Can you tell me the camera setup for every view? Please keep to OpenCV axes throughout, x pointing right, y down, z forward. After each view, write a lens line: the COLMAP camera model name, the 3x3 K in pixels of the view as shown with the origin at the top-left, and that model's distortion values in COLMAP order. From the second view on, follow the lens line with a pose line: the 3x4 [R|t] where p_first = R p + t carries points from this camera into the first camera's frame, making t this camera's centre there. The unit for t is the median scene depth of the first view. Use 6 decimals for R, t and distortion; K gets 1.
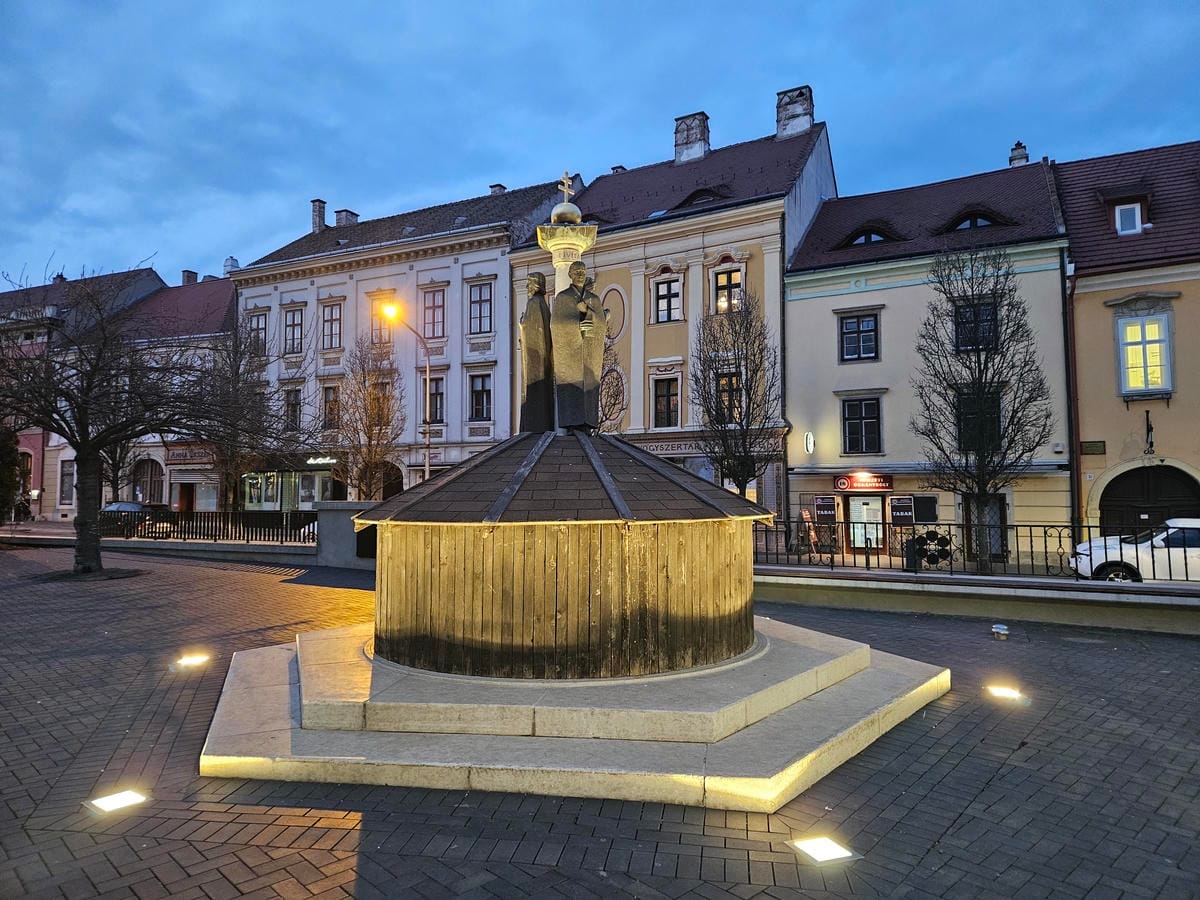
lens RADIAL K [[820.7, 0, 600.0], [0, 820.7, 450.0], [0, 0, 1]] dist [0.051568, -0.001060]
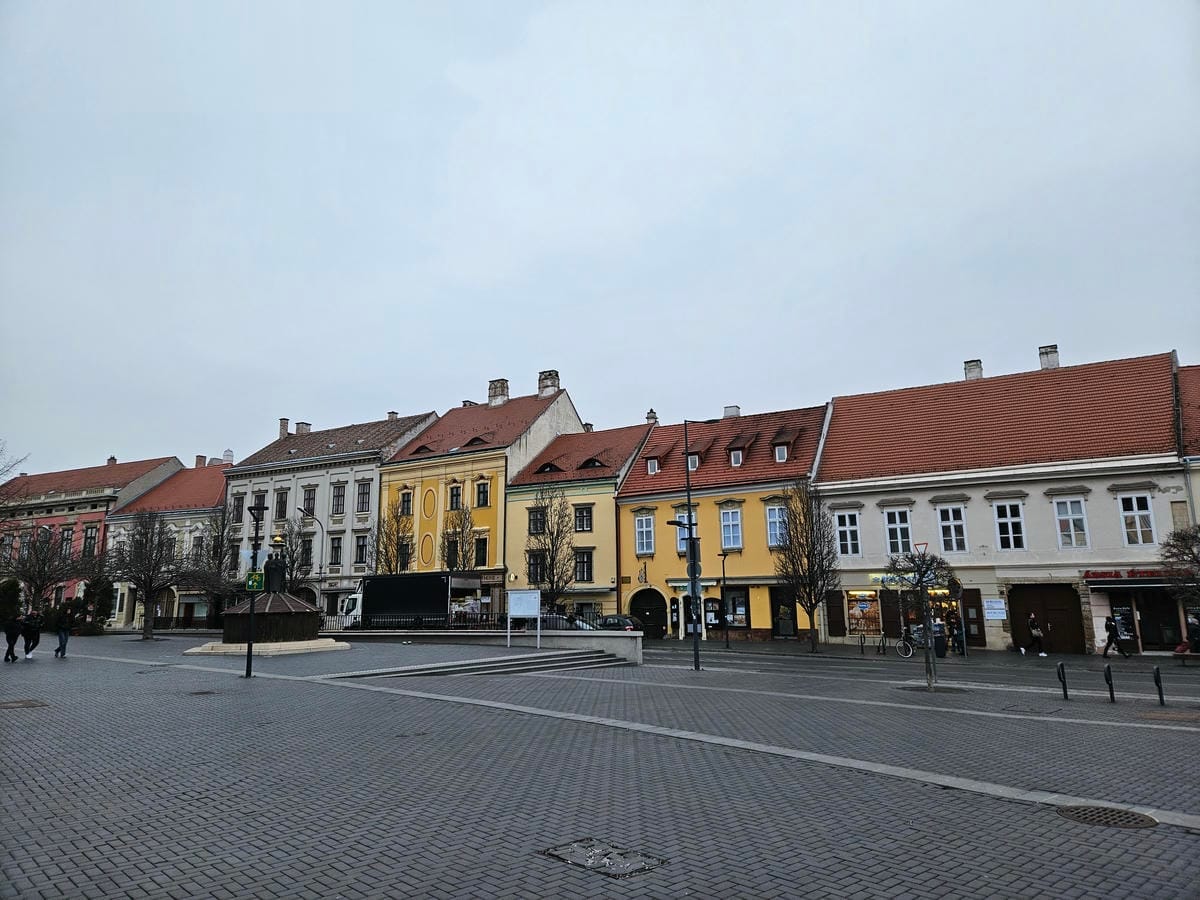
lens RADIAL K [[861.5, 0, 600.0], [0, 861.5, 450.0], [0, 0, 1]] dist [0.040735, -0.001537]
pose [[0.999621, -0.010673, -0.025385, 0.393871], [0.007164, 0.990891, -0.134478, -0.023509], [0.026588, 0.134245, 0.990591, -0.788275]]
